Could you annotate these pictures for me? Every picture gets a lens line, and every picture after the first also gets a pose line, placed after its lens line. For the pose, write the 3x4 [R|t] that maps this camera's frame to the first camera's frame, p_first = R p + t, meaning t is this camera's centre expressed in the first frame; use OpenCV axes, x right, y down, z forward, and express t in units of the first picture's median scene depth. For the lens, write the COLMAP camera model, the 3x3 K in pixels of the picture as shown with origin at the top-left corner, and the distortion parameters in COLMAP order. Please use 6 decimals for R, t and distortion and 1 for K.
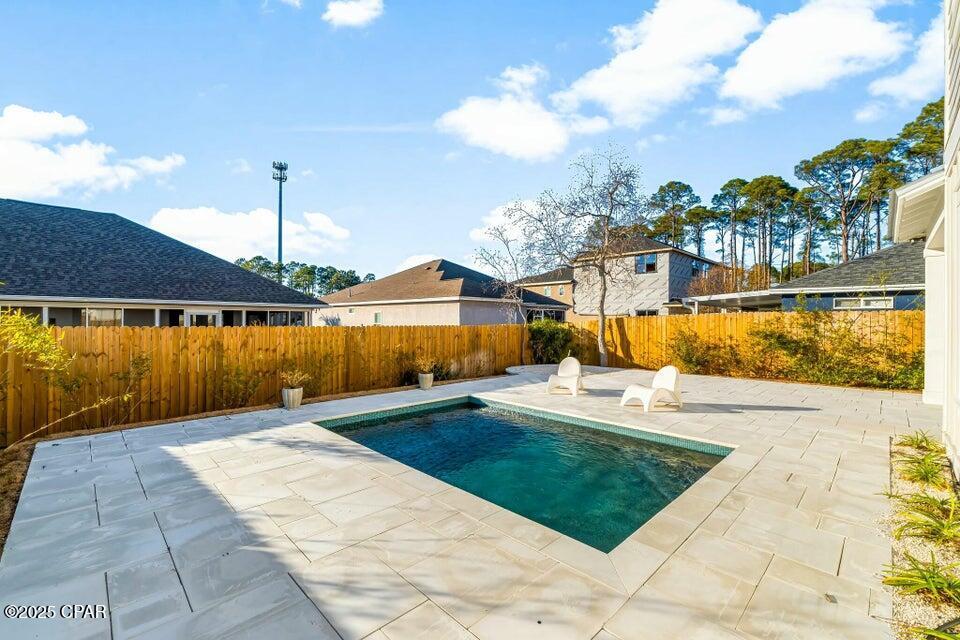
lens RADIAL K [[406.7, 0, 491.1], [0, 406.7, 319.3], [0, 0, 1]] dist [-0.009900, -0.000290]
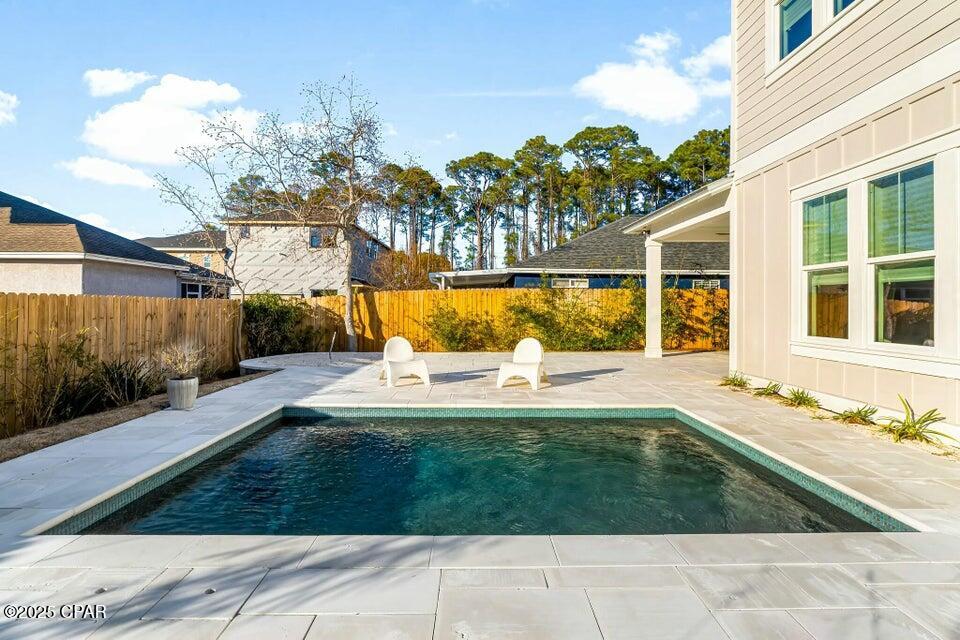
lens RADIAL K [[452.0, 0, 486.1], [0, 452.0, 306.2], [0, 0, 1]] dist [-0.011069, -0.000185]
pose [[0.698612, 0.001589, 0.715499, -0.186870], [-0.005525, 0.999980, 0.003174, 0.020784], [-0.715480, -0.006170, 0.698606, 0.185423]]
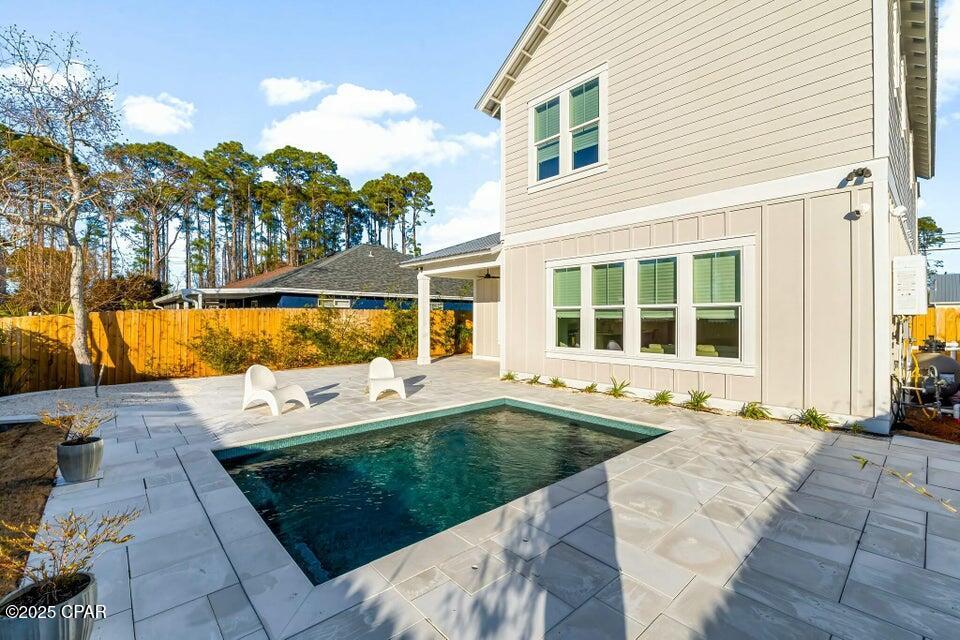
lens RADIAL K [[406.7, 0, 480.5], [0, 406.7, 315.6], [0, 0, 1]] dist [-0.009900, -0.000290]
pose [[0.058345, 0.001393, 0.998296, -0.340527], [-0.006618, 0.999978, -0.001009, -0.000018], [-0.998275, -0.006548, 0.058353, 0.344480]]
